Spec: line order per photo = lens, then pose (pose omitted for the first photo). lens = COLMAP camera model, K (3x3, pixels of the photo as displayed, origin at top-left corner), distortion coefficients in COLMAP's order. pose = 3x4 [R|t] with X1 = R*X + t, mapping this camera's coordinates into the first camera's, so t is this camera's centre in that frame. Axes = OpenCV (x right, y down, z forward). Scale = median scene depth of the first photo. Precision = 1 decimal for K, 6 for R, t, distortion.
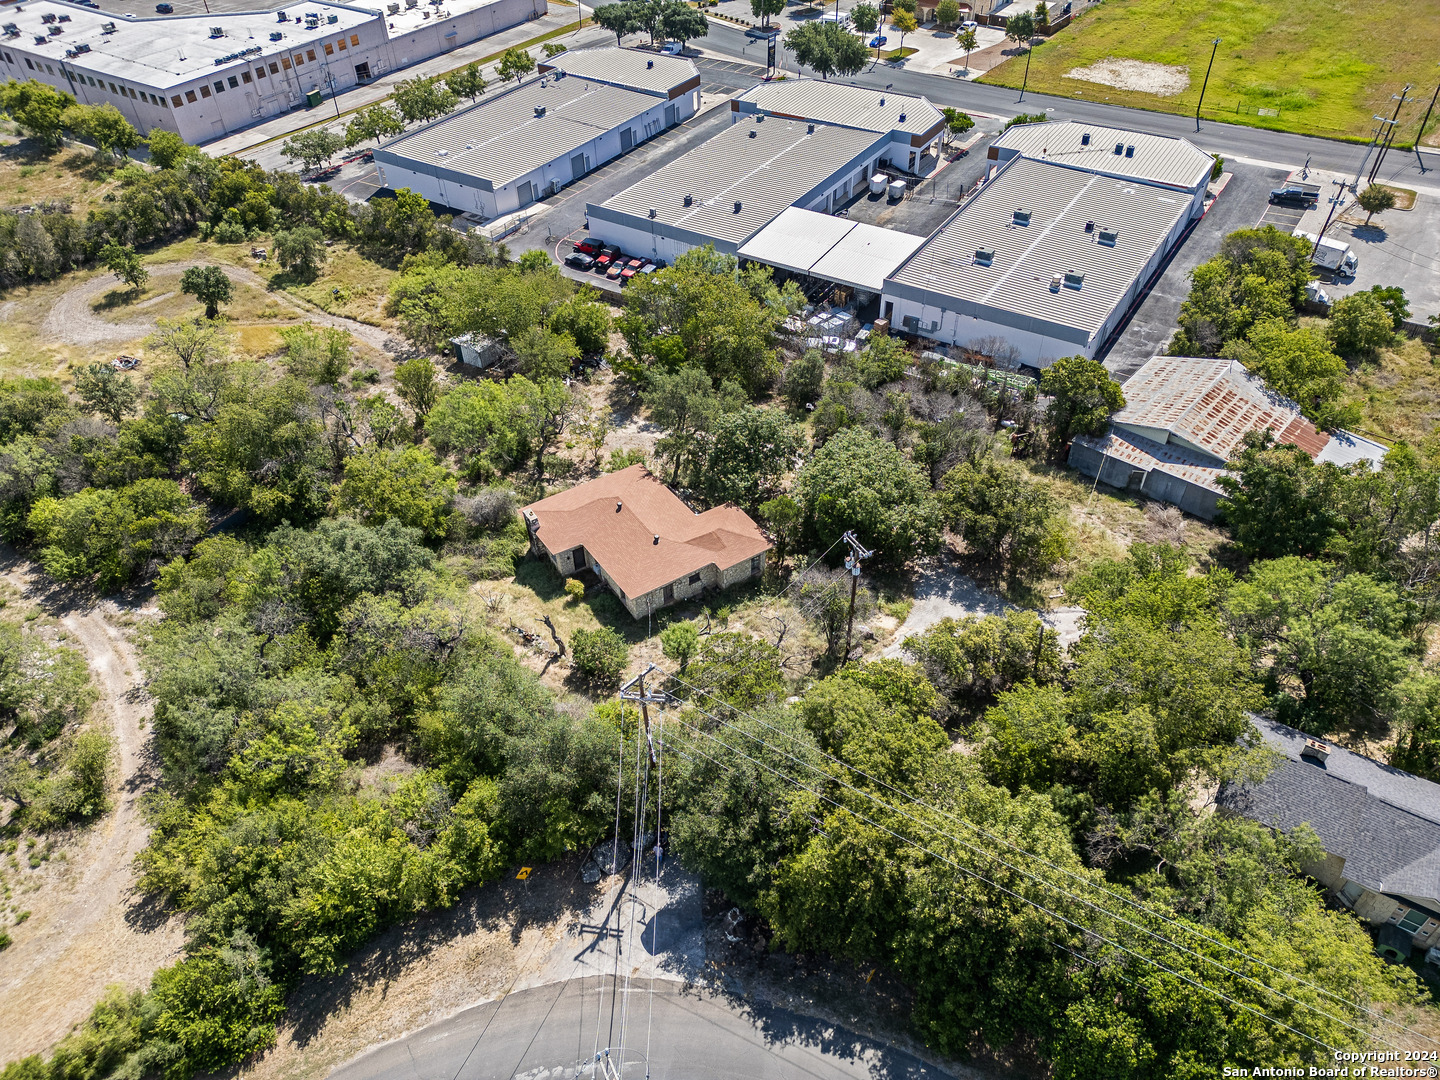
lens RADIAL K [[1005.3, 0, 721.0], [0, 1005.3, 541.7], [0, 0, 1]] dist [0.070677, -0.060747]
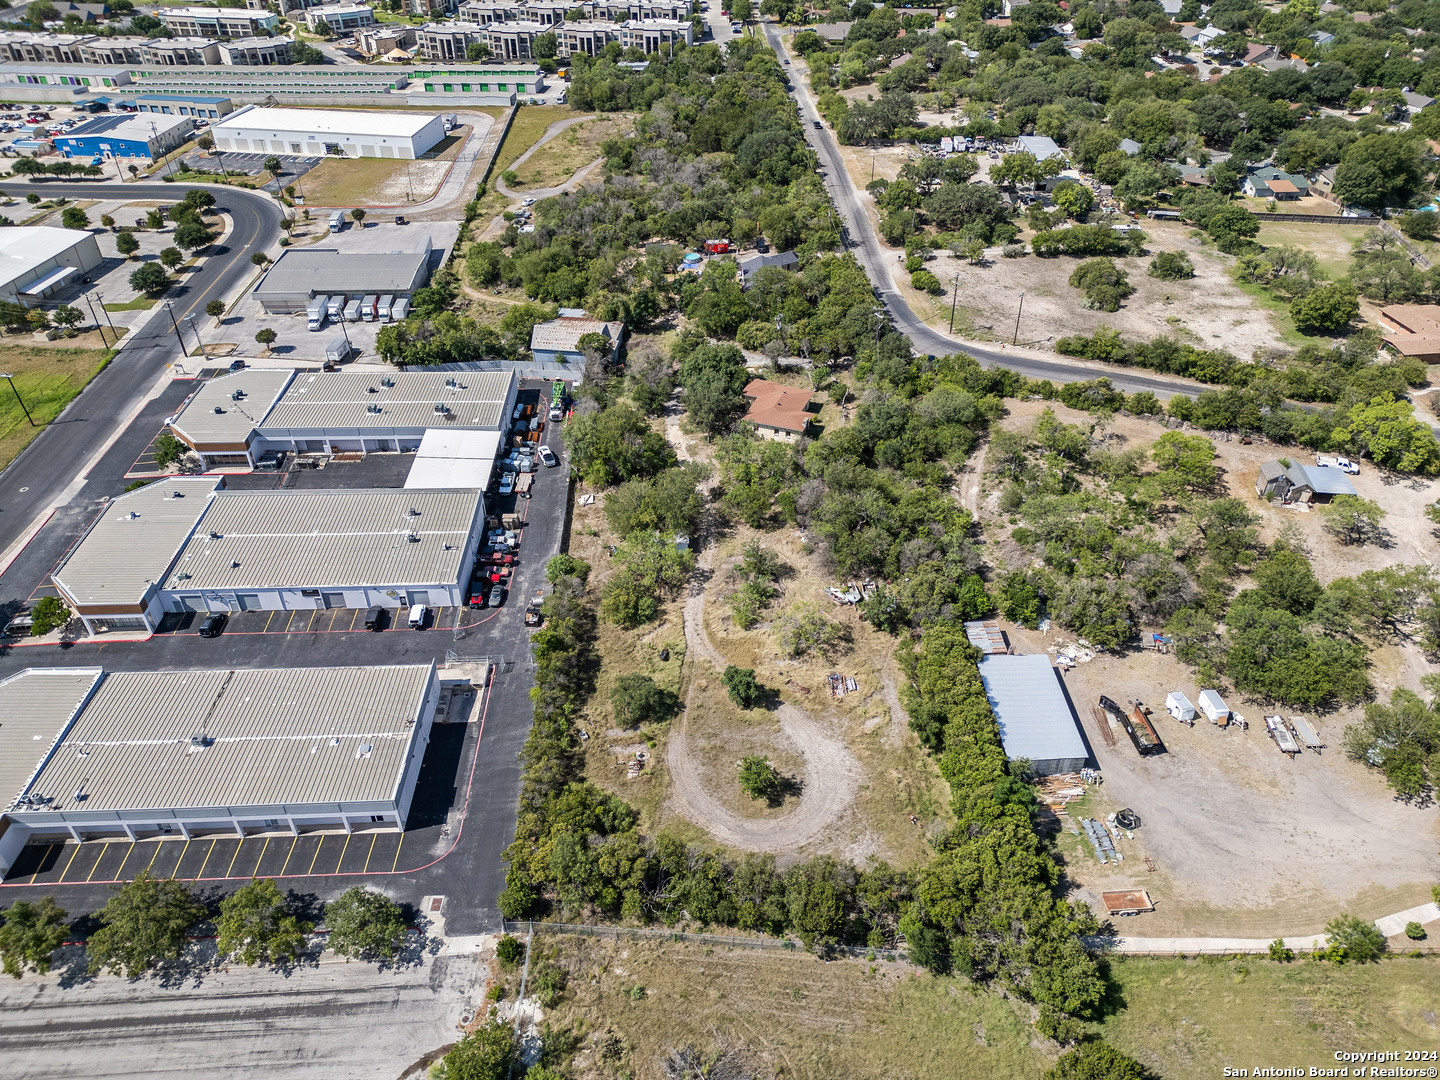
lens RADIAL K [[1005.3, 0, 721.0], [0, 1005.3, 541.7], [0, 0, 1]] dist [0.070677, -0.060747]
pose [[-0.571987, -0.474157, 0.669333, -0.907104], [0.552285, 0.380701, 0.741652, -0.895531], [-0.606475, 0.793878, 0.044113, 0.657486]]
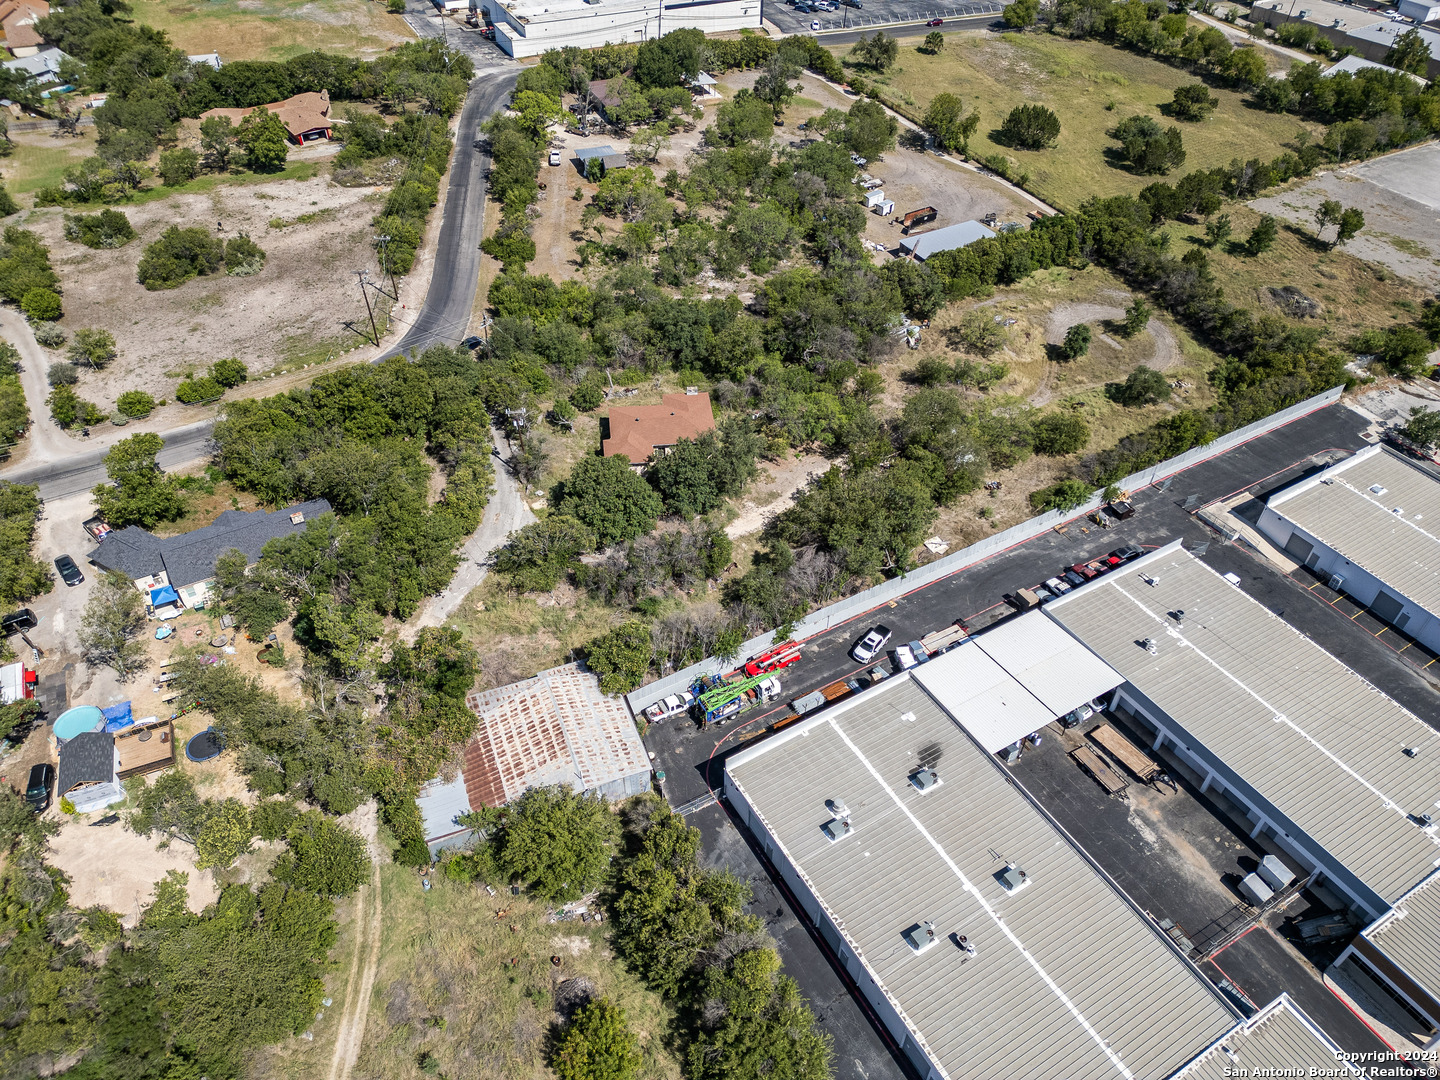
lens RADIAL K [[1005.3, 0, 721.0], [0, 1005.3, 541.7], [0, 0, 1]] dist [0.070677, -0.060747]
pose [[-0.441735, 0.619314, -0.649092, 0.598652], [-0.597464, 0.336651, 0.727807, -0.679476], [0.669259, 0.709306, 0.221308, 0.445125]]
